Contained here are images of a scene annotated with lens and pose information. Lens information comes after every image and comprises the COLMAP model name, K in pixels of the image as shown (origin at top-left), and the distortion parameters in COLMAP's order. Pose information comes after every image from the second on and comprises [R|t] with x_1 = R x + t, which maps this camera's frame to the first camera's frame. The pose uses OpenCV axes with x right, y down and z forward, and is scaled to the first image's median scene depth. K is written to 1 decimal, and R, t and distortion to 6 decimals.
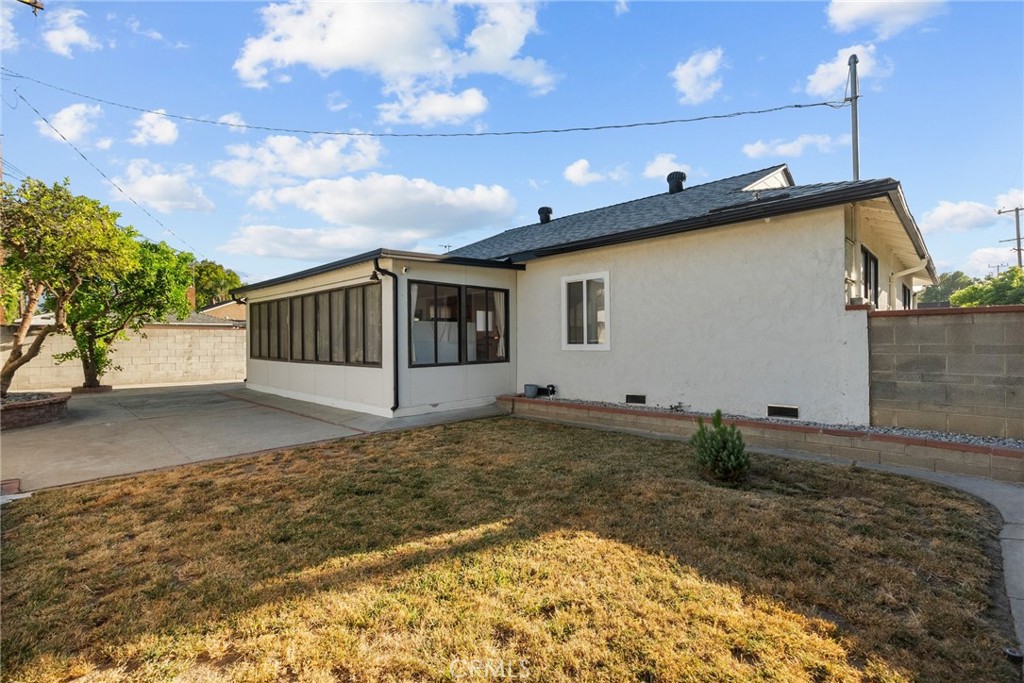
lens RADIAL K [[467.3, 0, 514.2], [0, 467.3, 343.0], [0, 0, 1]] dist [-0.006859, 0.004293]
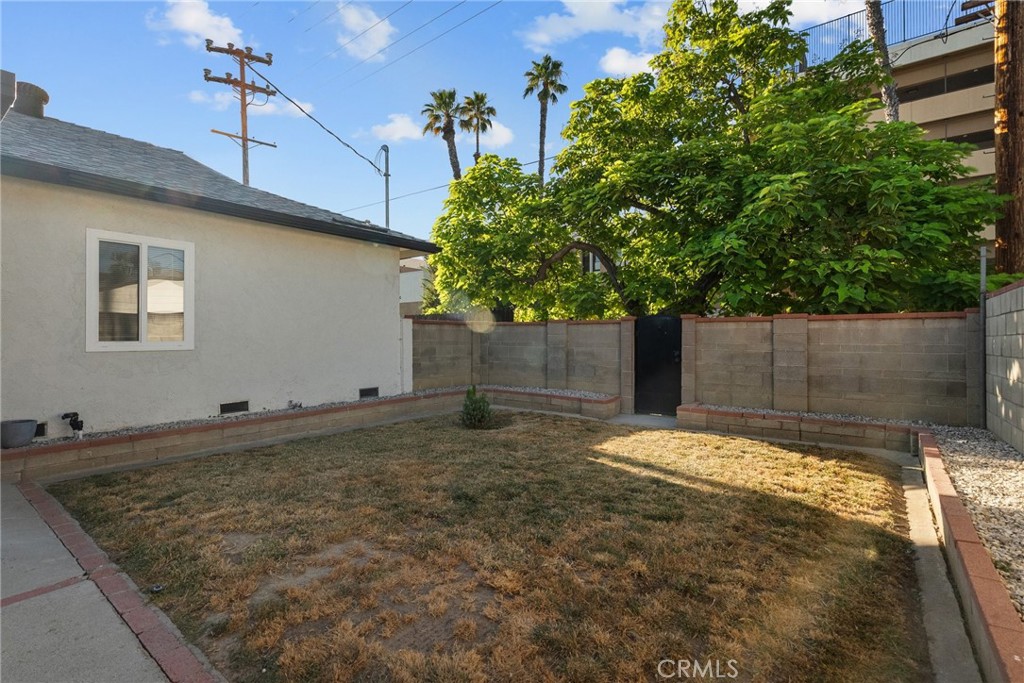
lens RADIAL K [[467.3, 0, 514.6], [0, 467.3, 338.9], [0, 0, 1]] dist [-0.006859, 0.004293]
pose [[-0.116157, 0.004556, 0.993220, -0.593539], [0.001991, 0.999989, -0.004354, 0.002925], [-0.993229, 0.001472, -0.116165, 0.577484]]
